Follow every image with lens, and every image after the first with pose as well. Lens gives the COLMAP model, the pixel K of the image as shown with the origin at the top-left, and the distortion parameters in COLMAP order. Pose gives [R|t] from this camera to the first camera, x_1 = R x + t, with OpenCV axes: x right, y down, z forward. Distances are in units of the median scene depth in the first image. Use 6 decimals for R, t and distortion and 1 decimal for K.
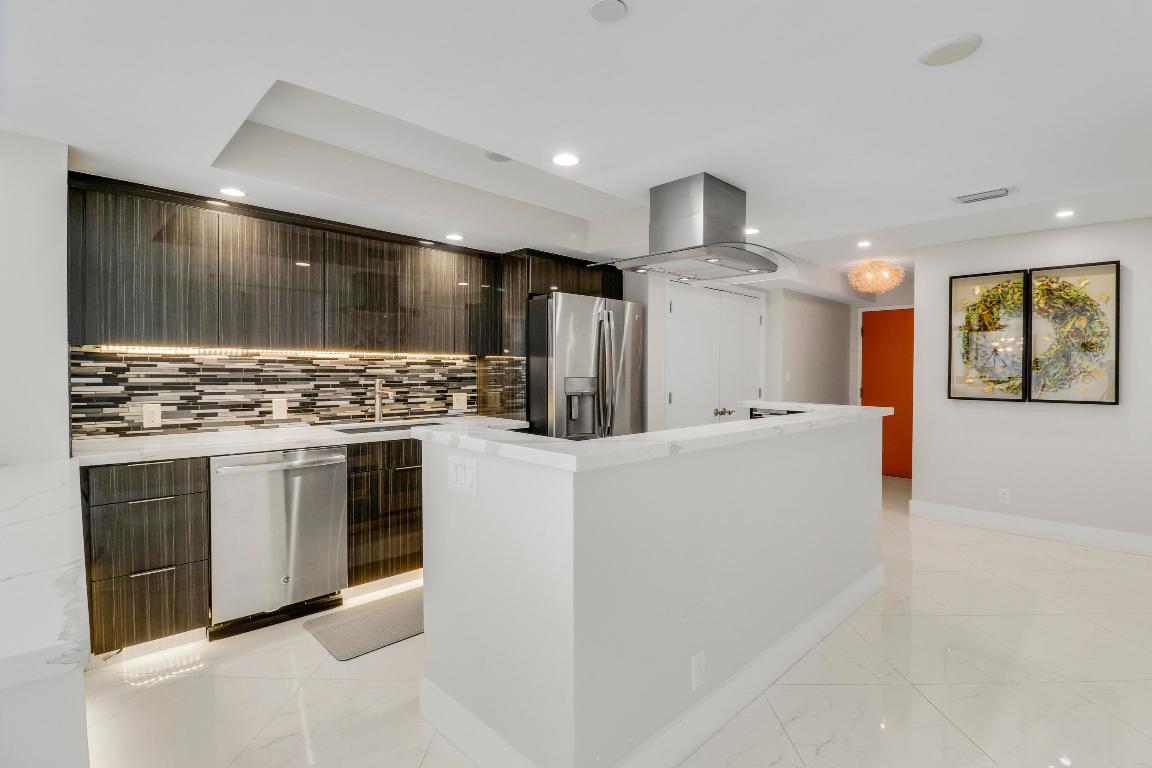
lens RADIAL K [[533.6, 0, 582.5], [0, 533.6, 381.4], [0, 0, 1]] dist [-0.004165, -0.011274]
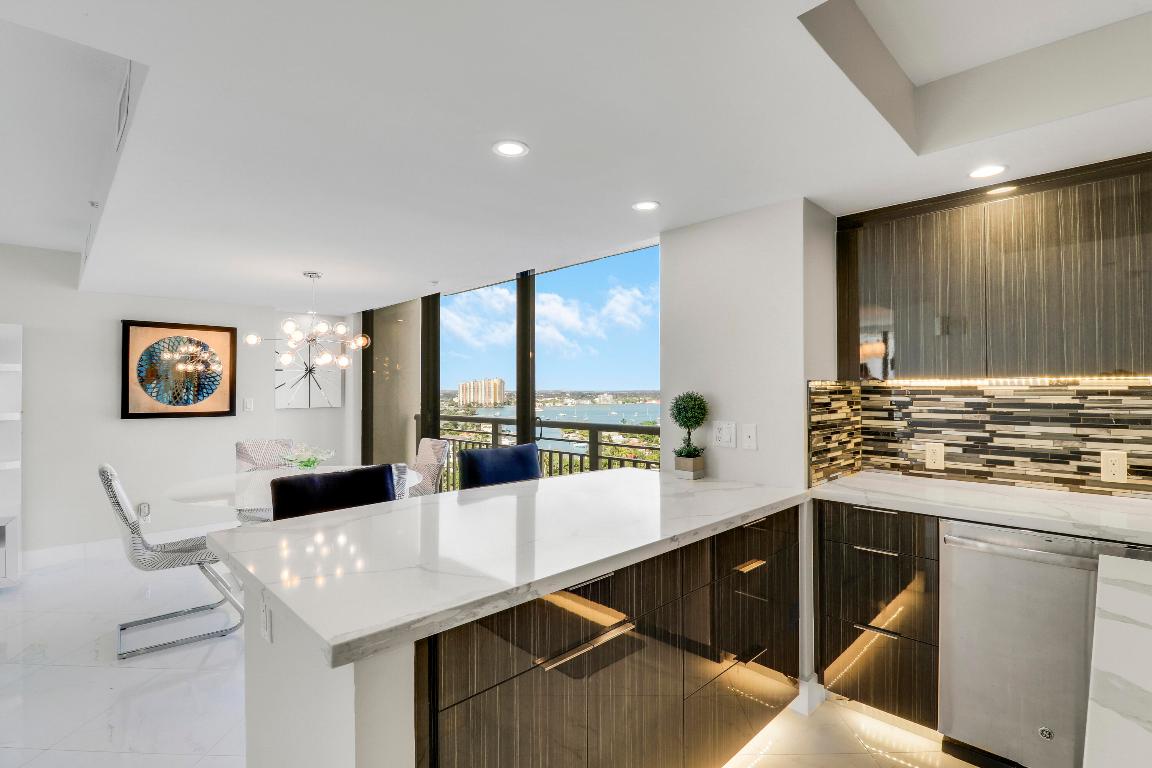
lens RADIAL K [[533.6, 0, 582.5], [0, 533.6, 381.4], [0, 0, 1]] dist [-0.004165, -0.011274]
pose [[0.004968, -0.021853, -0.999749, 0.066900], [-0.018759, 0.999583, -0.021943, -0.025197], [0.999812, 0.018864, 0.004556, 0.342007]]
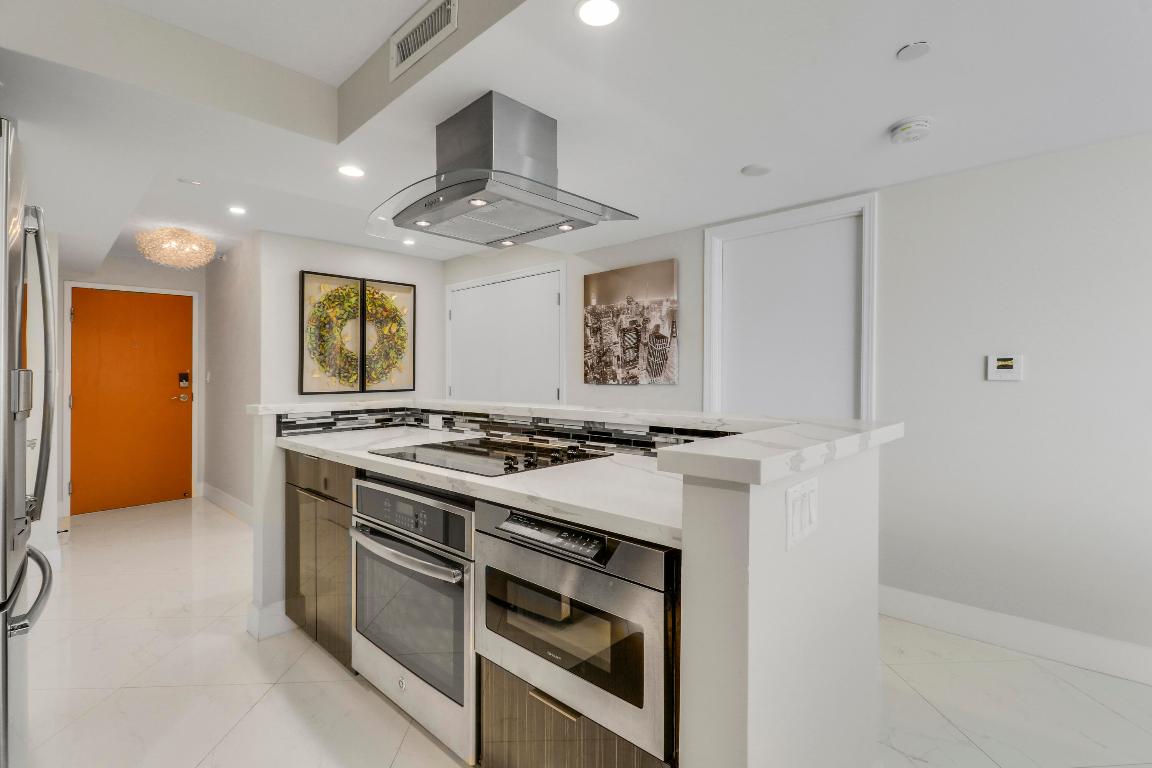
lens RADIAL K [[522.6, 0, 592.3], [0, 522.6, 385.9], [0, 0, 1]] dist [-0.023720, -0.000215]
pose [[-0.044246, -0.026672, 0.998665, -0.408117], [0.026177, 0.999269, 0.027848, 0.005771], [-0.998678, 0.027374, -0.043515, 0.698987]]
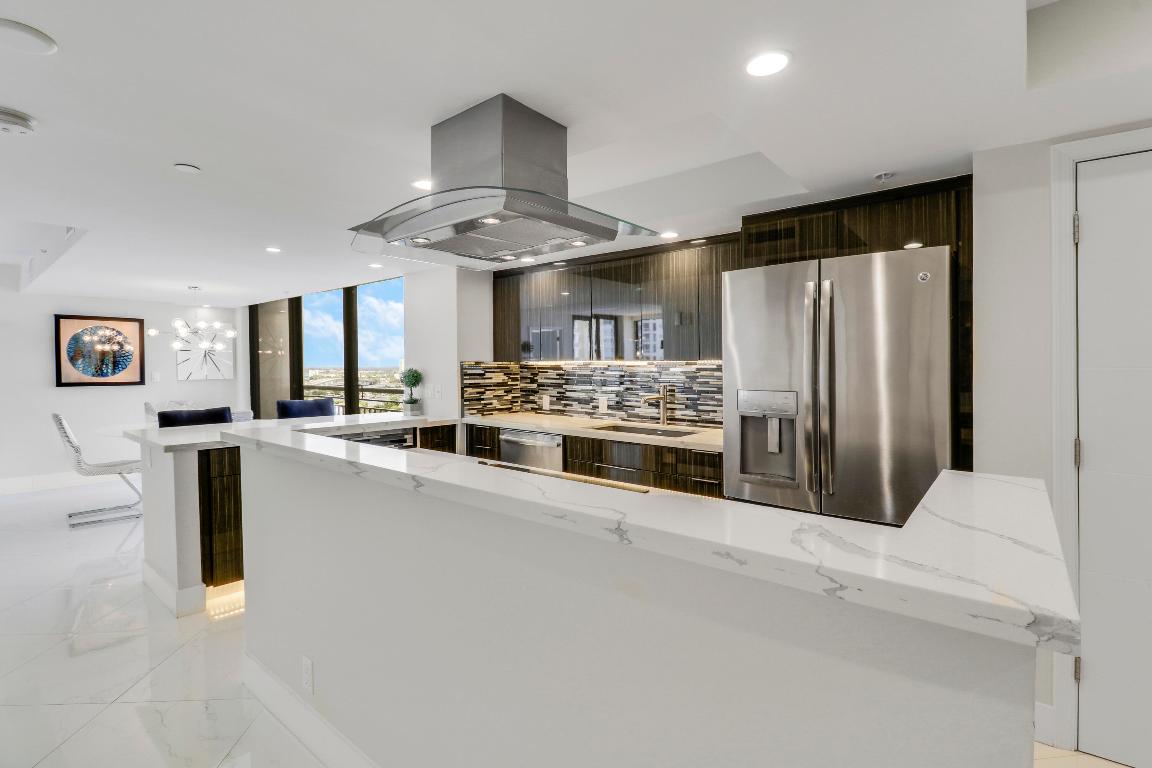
lens RADIAL K [[533.6, 0, 582.5], [0, 533.6, 381.4], [0, 0, 1]] dist [-0.004165, -0.011274]
pose [[0.105115, 0.023017, -0.994194, 0.712225], [-0.020609, 0.999568, 0.020963, -0.032139], [0.994247, 0.018286, 0.105543, 0.796265]]
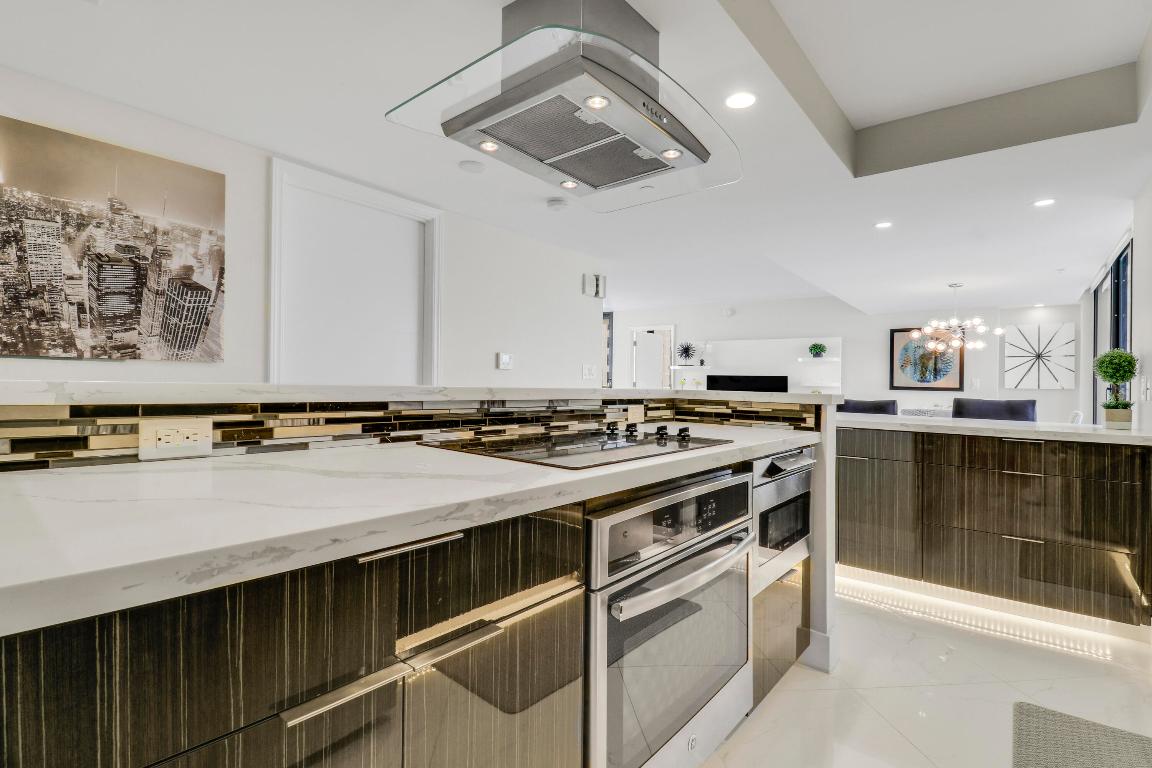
lens RADIAL K [[533.6, 0, 582.5], [0, 533.6, 381.4], [0, 0, 1]] dist [-0.004165, -0.011274]
pose [[-0.994413, -0.031008, -0.100899, 0.207487], [-0.032803, 0.999331, 0.016183, 0.033054], [0.100330, 0.019403, -0.994765, 1.229586]]
